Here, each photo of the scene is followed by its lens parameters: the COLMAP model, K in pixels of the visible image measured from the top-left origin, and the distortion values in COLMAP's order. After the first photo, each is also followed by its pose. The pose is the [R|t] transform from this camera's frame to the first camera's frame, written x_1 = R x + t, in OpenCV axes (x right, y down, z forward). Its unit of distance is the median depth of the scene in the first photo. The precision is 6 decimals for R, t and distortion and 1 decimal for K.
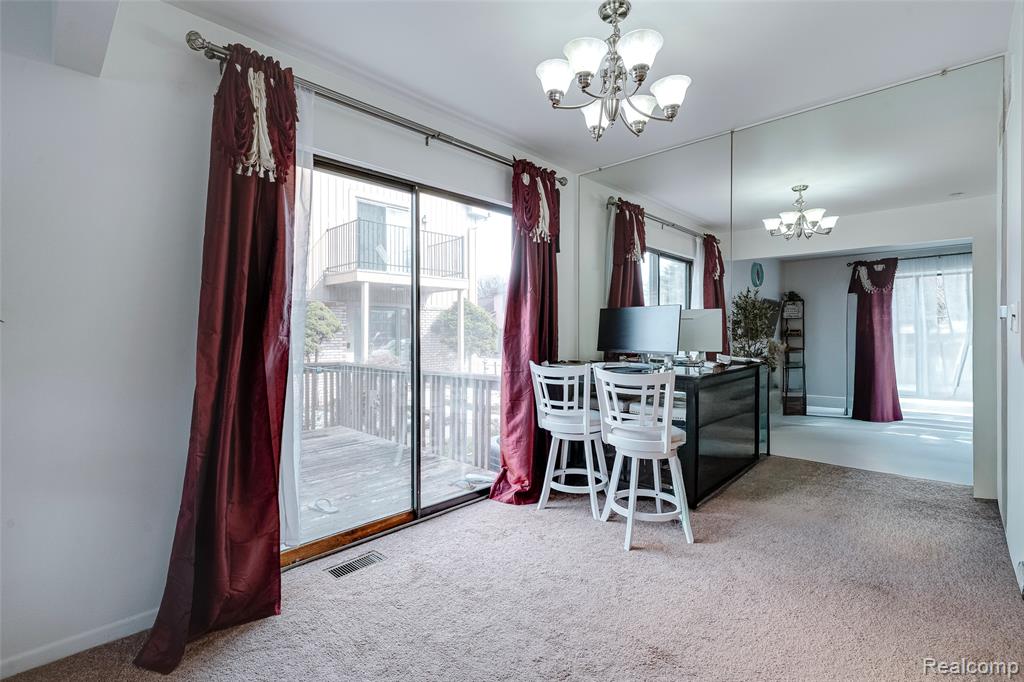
lens RADIAL K [[459.9, 0, 506.6], [0, 459.9, 336.6], [0, 0, 1]] dist [0.021721, 0.000246]
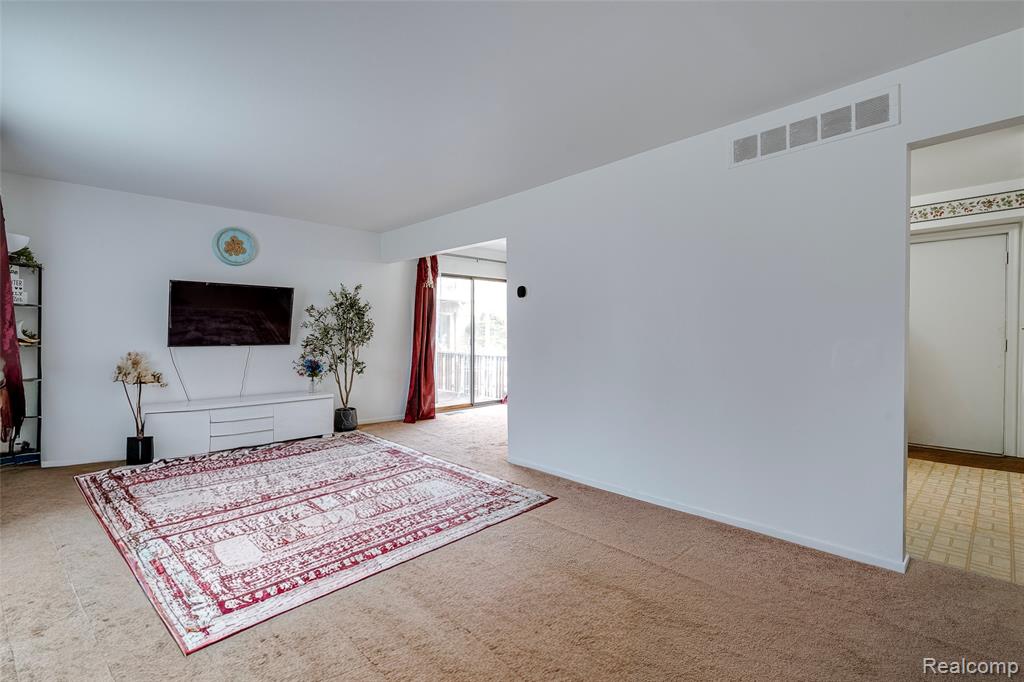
lens RADIAL K [[459.9, 0, 514.5], [0, 459.9, 334.0], [0, 0, 1]] dist [0.021721, 0.000246]
pose [[0.999057, 0.004230, -0.043221, 0.143981], [-0.004552, 0.999963, -0.007363, 0.005472], [0.043188, 0.007553, 0.999038, -1.529768]]
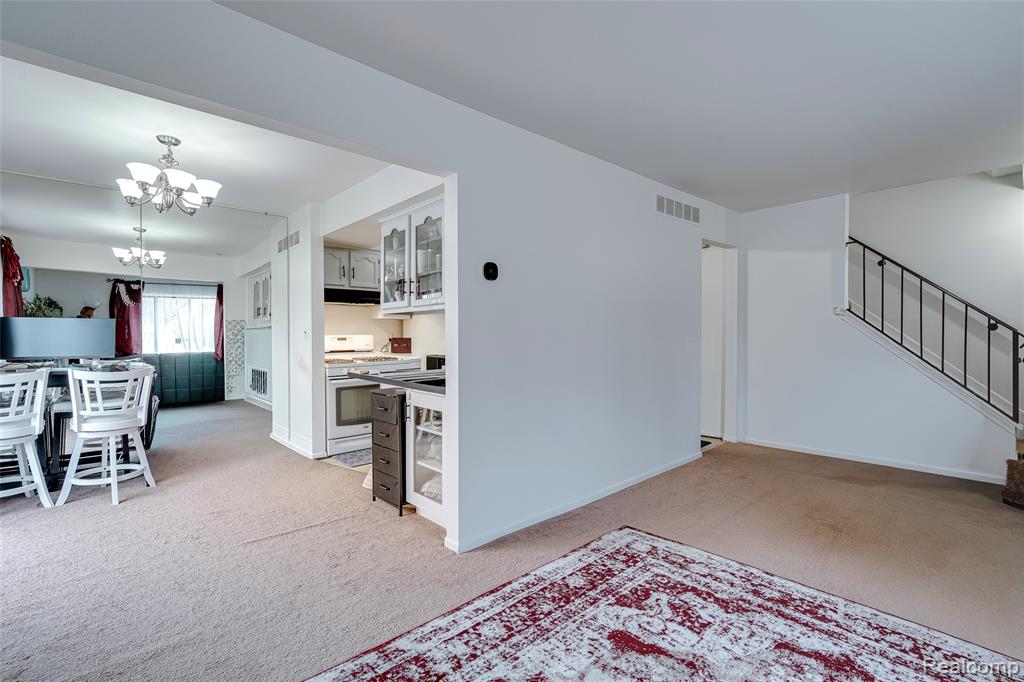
lens RADIAL K [[459.9, 0, 508.2], [0, 459.9, 342.0], [0, 0, 1]] dist [0.021721, 0.000246]
pose [[0.079472, -0.009798, 0.996789, -0.819502], [0.011712, 0.999892, 0.008895, -0.002108], [-0.996768, 0.010968, 0.079578, -0.186776]]
